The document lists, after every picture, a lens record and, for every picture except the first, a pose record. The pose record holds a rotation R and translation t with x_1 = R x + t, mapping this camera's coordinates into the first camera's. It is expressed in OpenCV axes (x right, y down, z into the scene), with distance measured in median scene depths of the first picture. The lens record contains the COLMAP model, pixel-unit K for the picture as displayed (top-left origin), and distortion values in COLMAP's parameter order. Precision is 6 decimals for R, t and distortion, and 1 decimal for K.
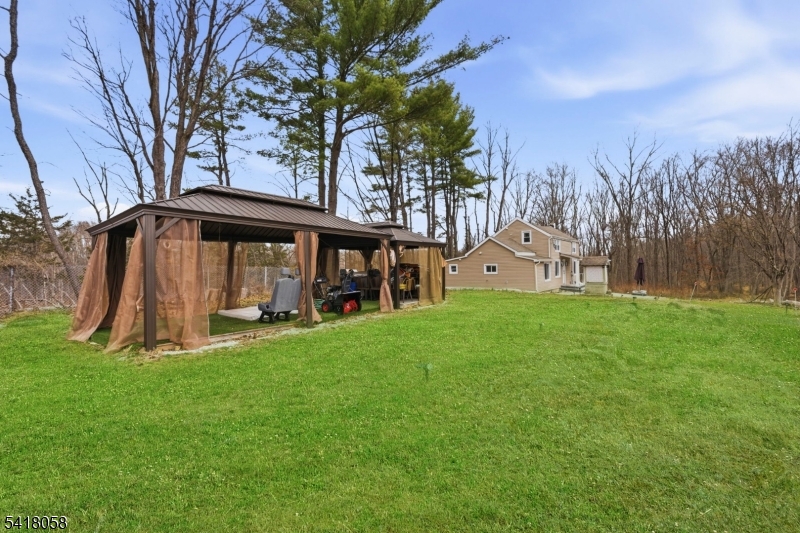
lens RADIAL K [[328.5, 0, 400.5], [0, 328.5, 266.7], [0, 0, 1]] dist [-0.000850, 0.000080]
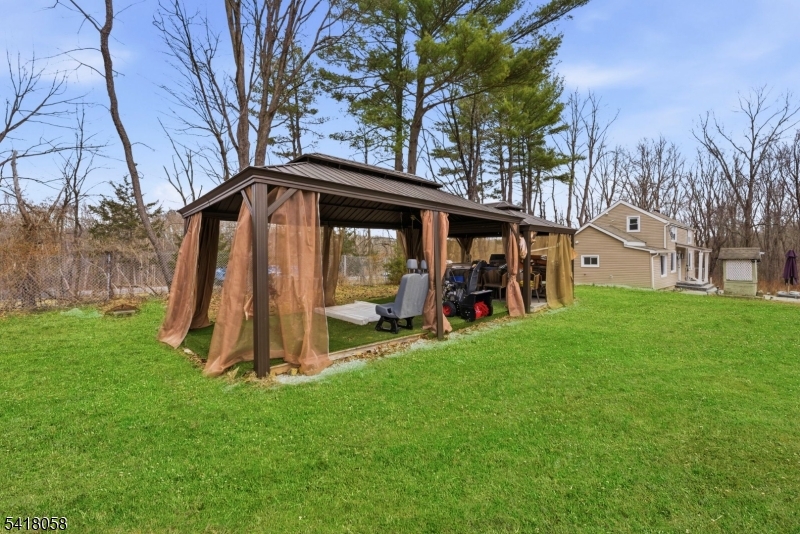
lens RADIAL K [[328.5, 0, 399.7], [0, 328.5, 261.9], [0, 0, 1]] dist [-0.000850, 0.000080]
pose [[0.987215, 0.017305, -0.158451, -0.127013], [-0.014139, 0.999678, 0.021085, -0.002927], [0.158765, -0.018575, 0.987142, 0.124409]]
